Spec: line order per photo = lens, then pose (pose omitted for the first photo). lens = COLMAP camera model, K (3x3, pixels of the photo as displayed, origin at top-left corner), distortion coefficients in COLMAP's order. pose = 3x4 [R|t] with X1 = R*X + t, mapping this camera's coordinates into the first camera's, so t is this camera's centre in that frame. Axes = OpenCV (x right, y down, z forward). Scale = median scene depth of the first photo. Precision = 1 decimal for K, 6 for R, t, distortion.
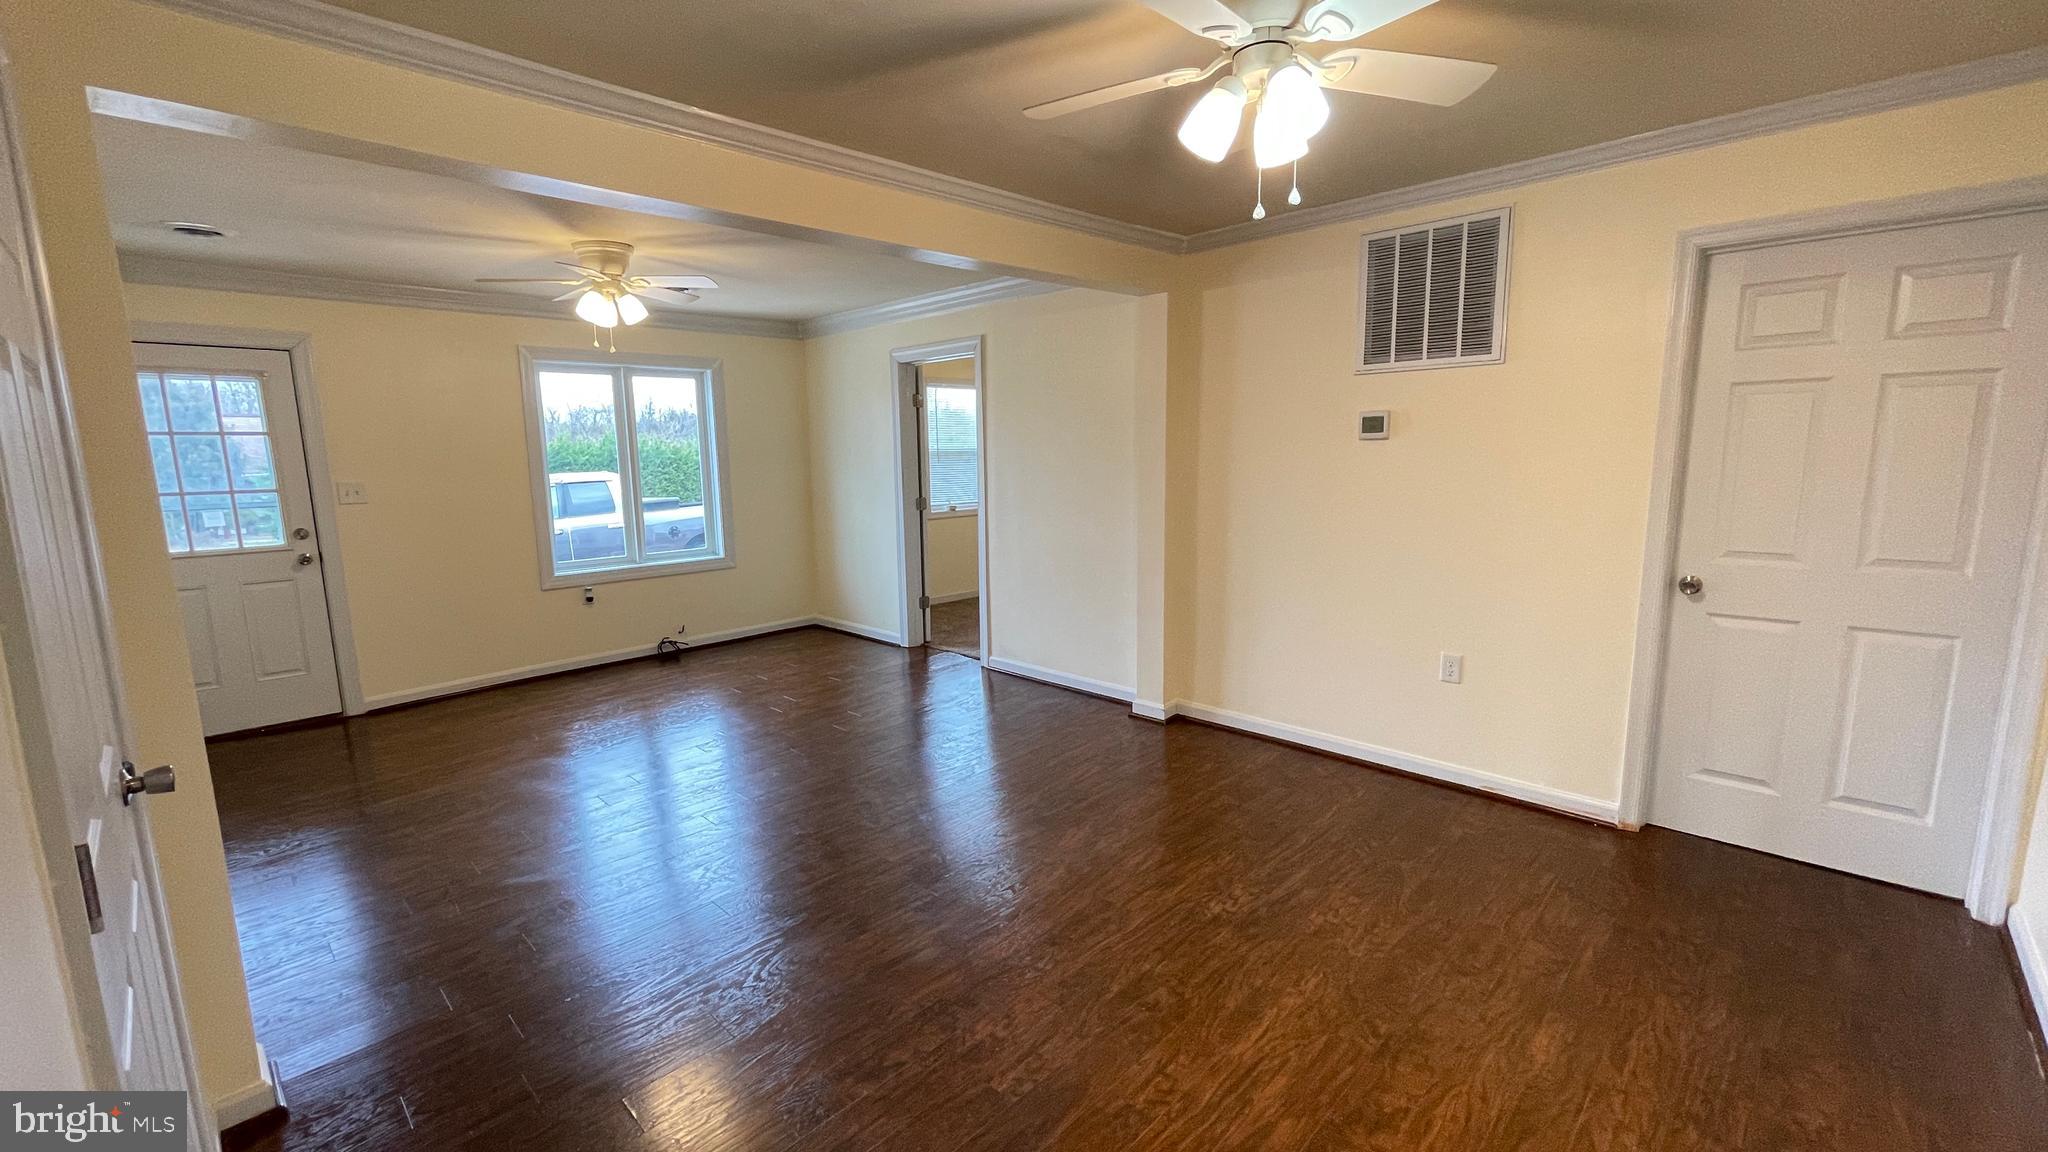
lens RADIAL K [[820.9, 0, 1024.0], [0, 820.9, 576.0], [0, 0, 1]] dist [0.000602, -0.000266]
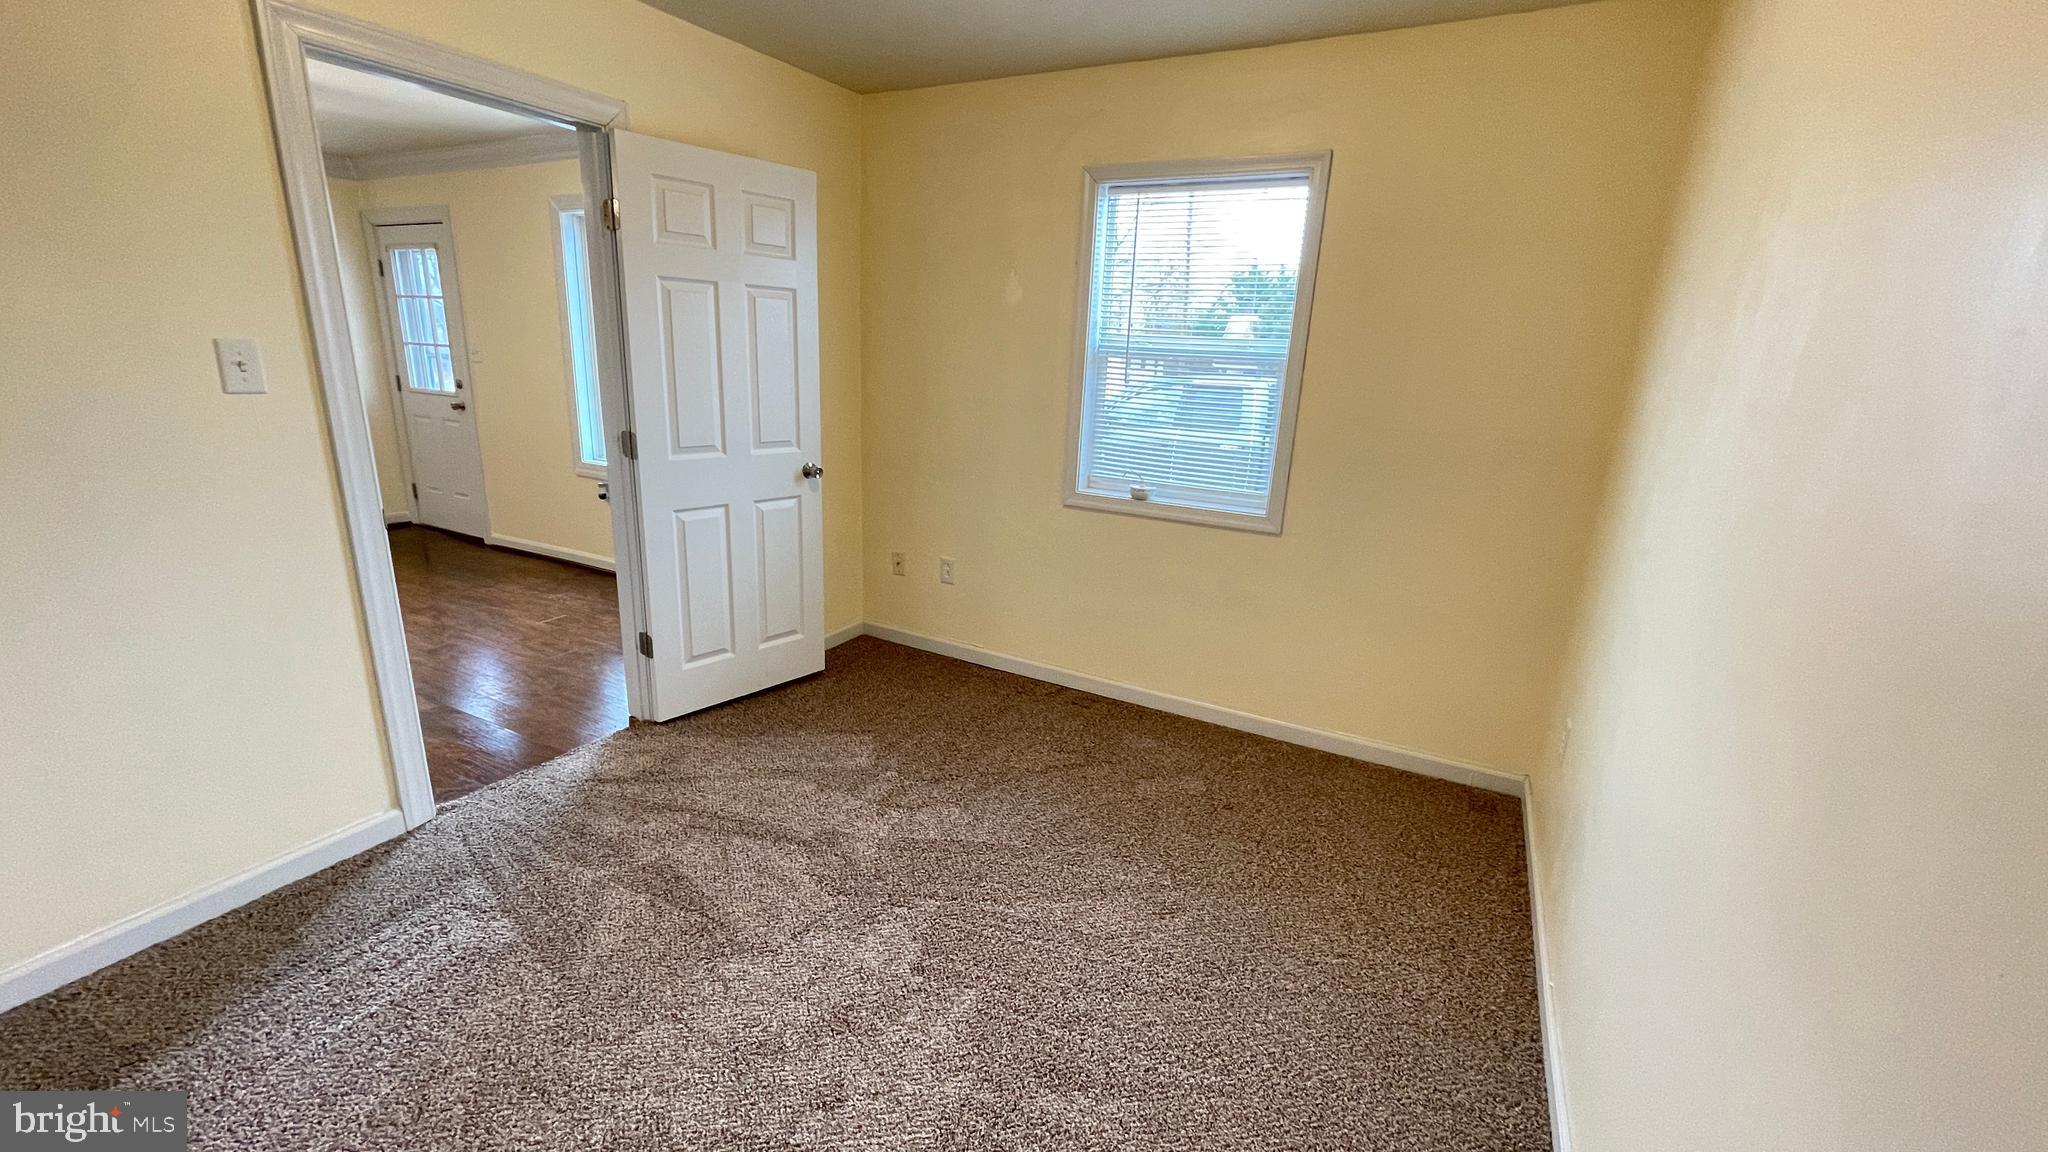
lens RADIAL K [[806.3, 0, 1024.0], [0, 806.3, 576.0], [0, 0, 1]] dist [-0.000814, -0.000102]
pose [[0.277458, 0.289814, -0.915983, 0.531595], [-0.195207, 0.950535, 0.241616, -0.242356], [0.940697, 0.111768, 0.320307, 1.504503]]
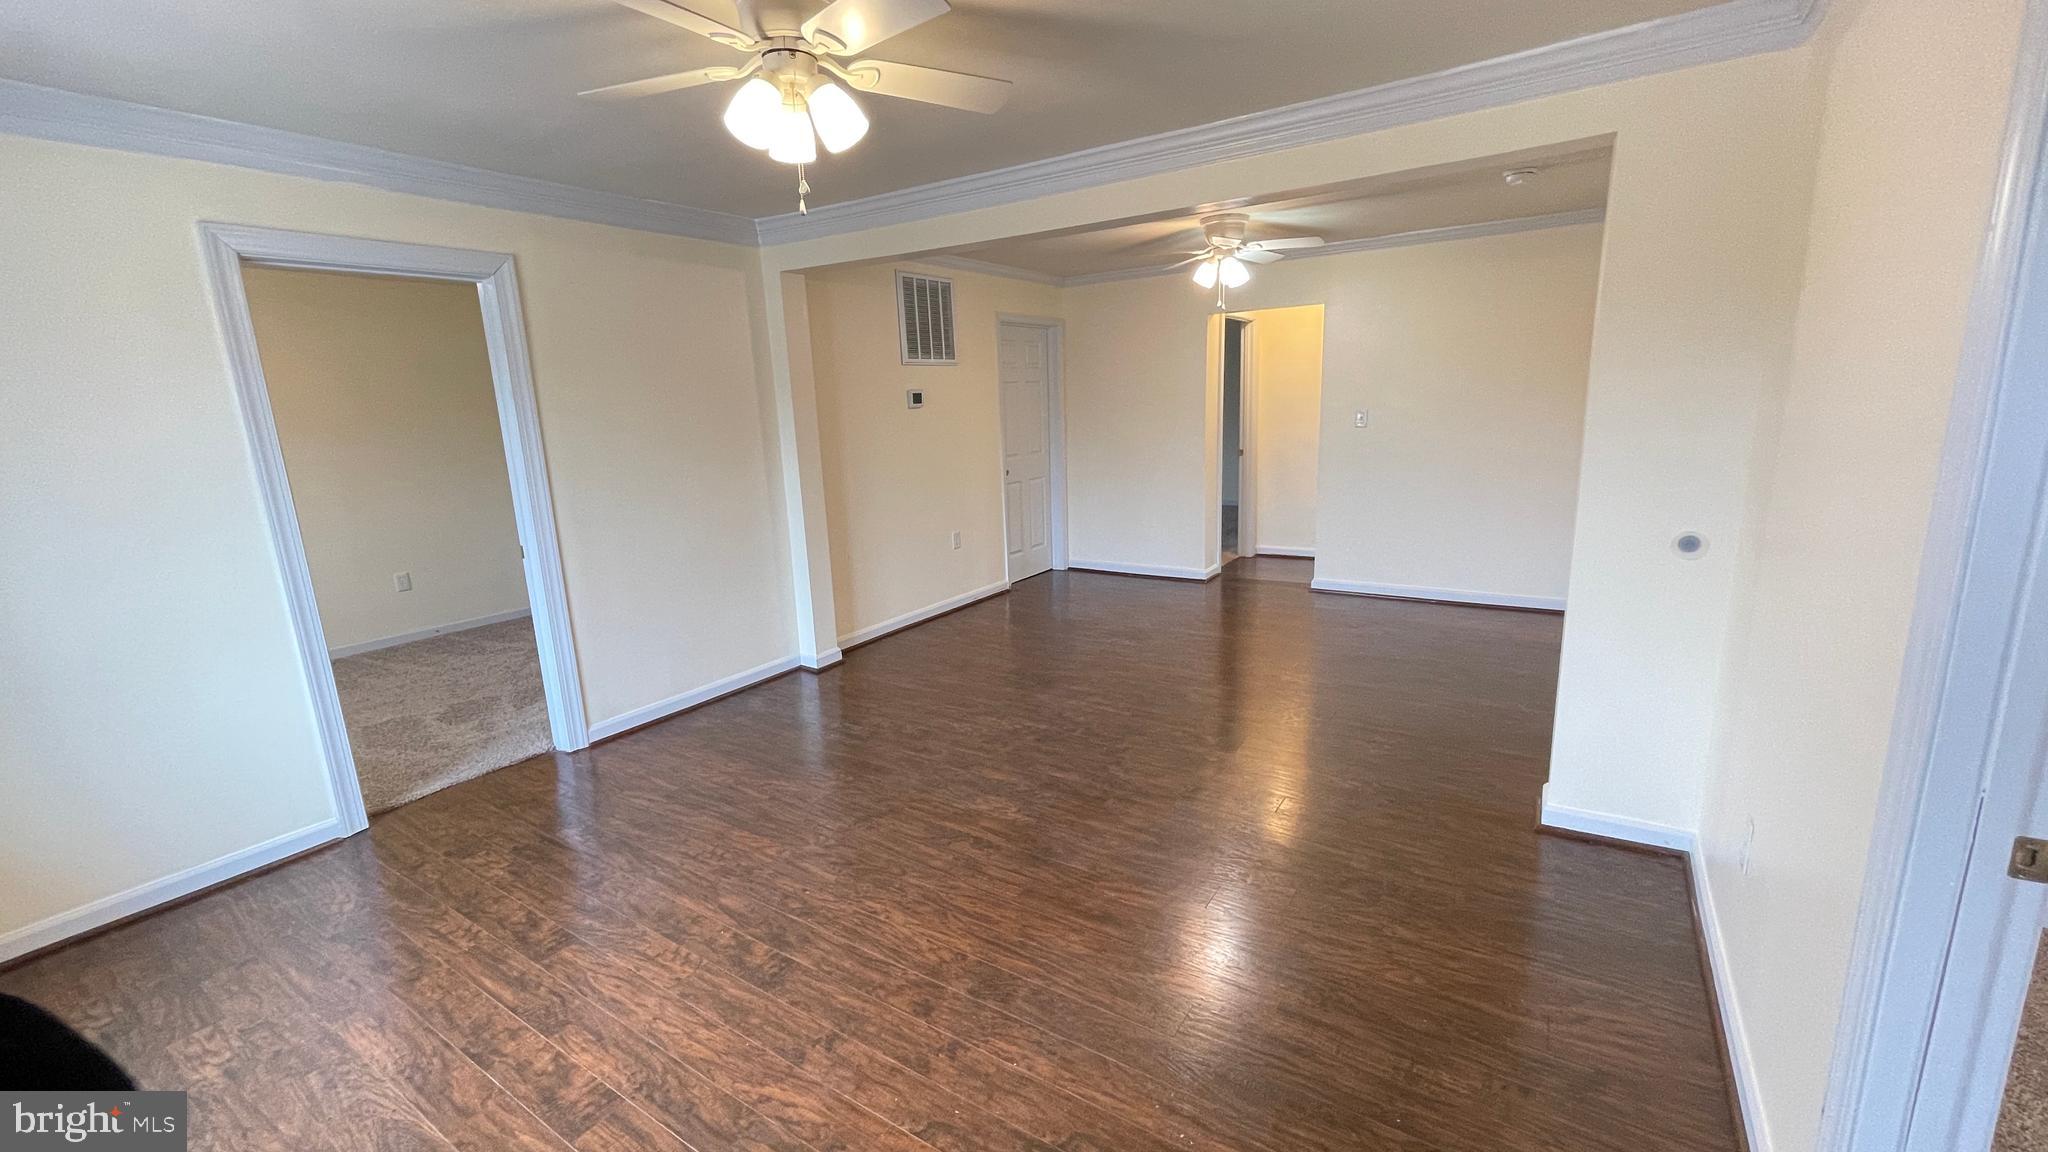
lens RADIAL K [[830.2, 0, 1015.6], [0, 830.2, 579.6], [0, 0, 1]] dist [-0.000538, -0.000236]
pose [[-0.195787, -0.181954, 0.963618, -0.961471], [0.195479, 0.955674, 0.220172, -0.133975], [-0.960966, 0.231474, -0.151540, 0.923360]]
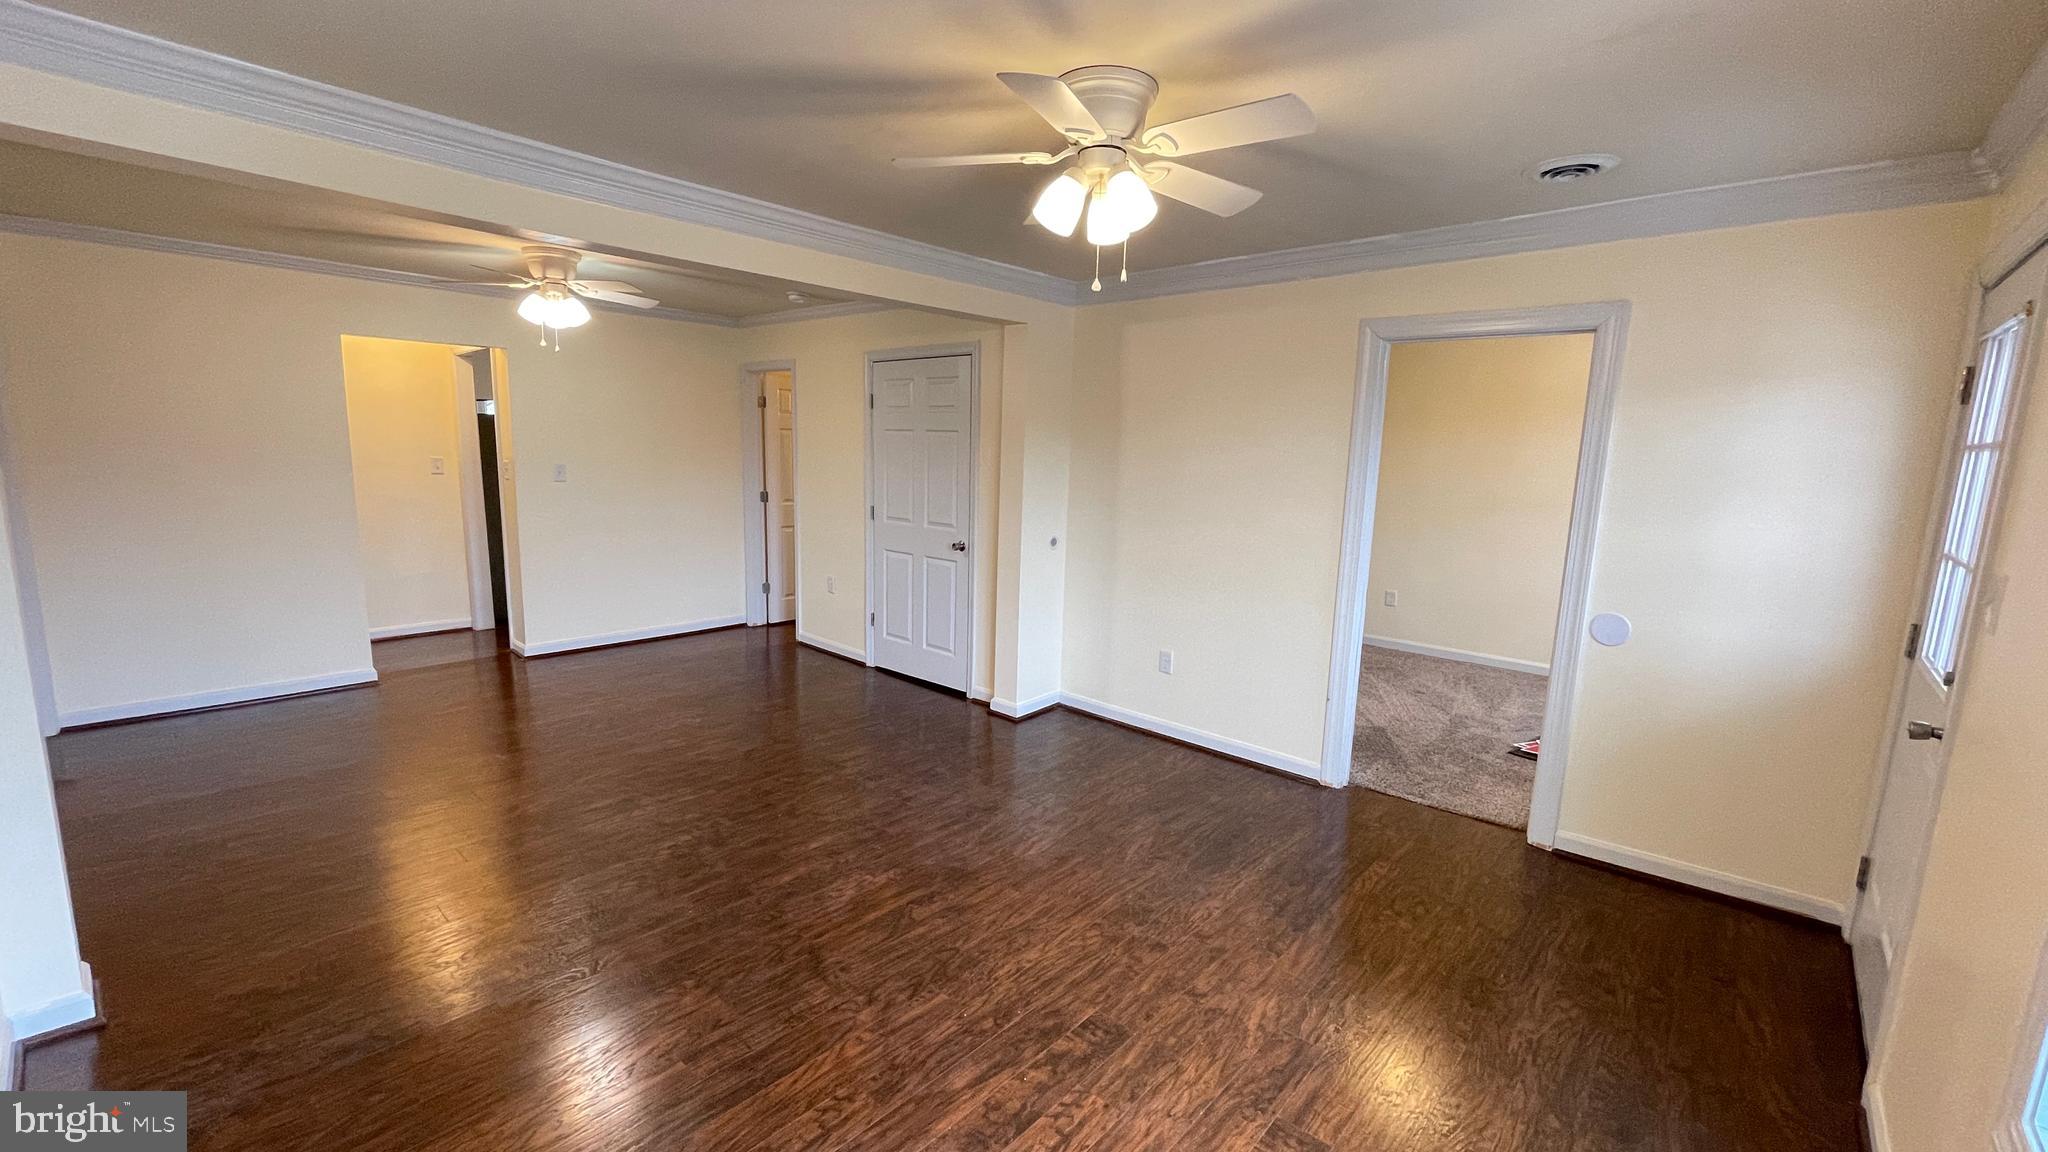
lens RADIAL K [[820.9, 0, 1024.0], [0, 820.9, 576.0], [0, 0, 1]] dist [0.000602, -0.000266]
pose [[-0.998842, -0.000758, -0.048106, -0.393554], [-0.015662, 0.950537, 0.310217, -0.238242], [0.045492, 0.310612, -0.949448, 1.444906]]
